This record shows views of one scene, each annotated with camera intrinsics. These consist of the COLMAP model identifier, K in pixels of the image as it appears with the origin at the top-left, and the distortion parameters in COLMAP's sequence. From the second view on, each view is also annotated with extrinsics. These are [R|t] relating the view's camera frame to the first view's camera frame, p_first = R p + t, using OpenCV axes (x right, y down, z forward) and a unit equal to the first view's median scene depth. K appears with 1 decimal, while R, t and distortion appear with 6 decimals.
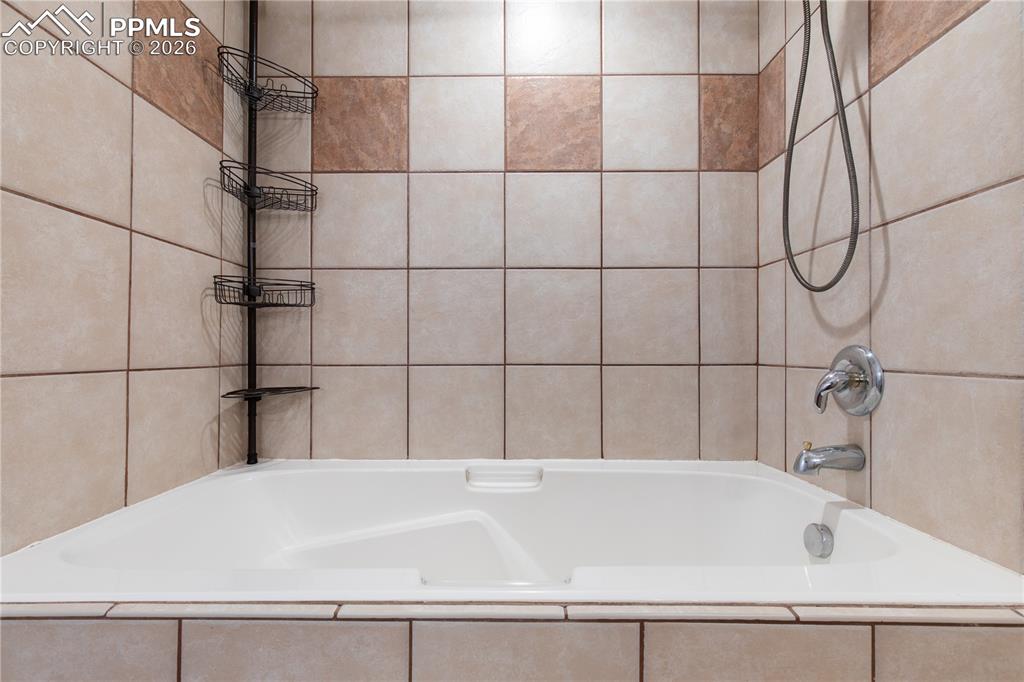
lens RADIAL K [[458.0, 0, 510.0], [0, 458.0, 344.1], [0, 0, 1]] dist [0.008349, -0.000338]
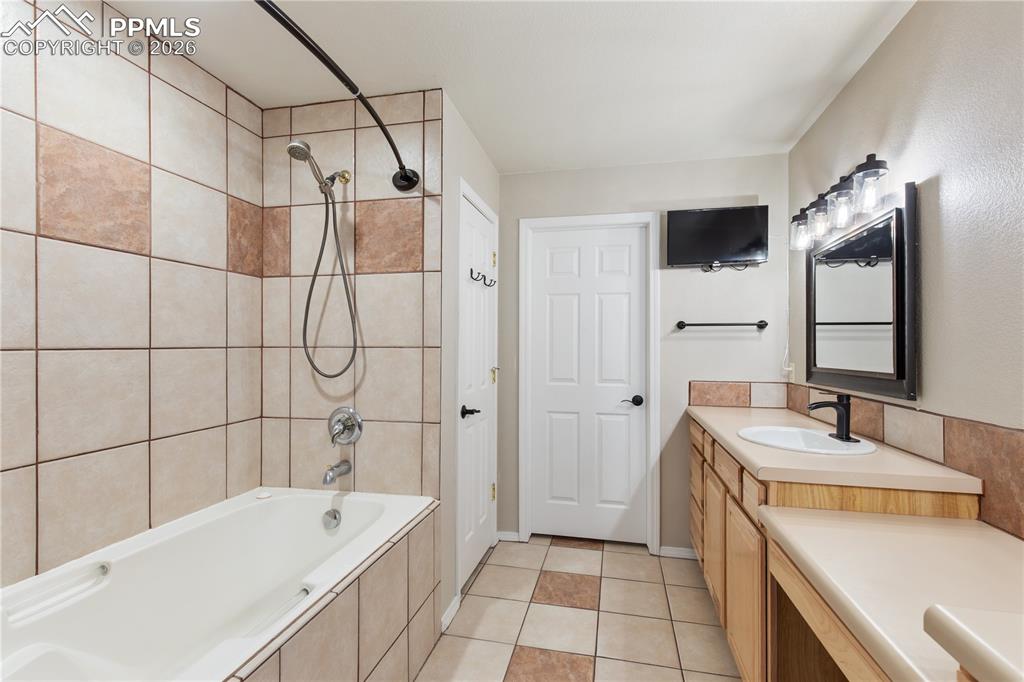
lens RADIAL K [[458.0, 0, 515.1], [0, 458.0, 343.5], [0, 0, 1]] dist [0.008349, -0.000338]
pose [[0.213764, 0.002393, 0.976882, -0.655293], [-0.012987, 0.999916, 0.000392, -0.188577], [-0.976799, -0.012771, 0.213777, -0.046900]]
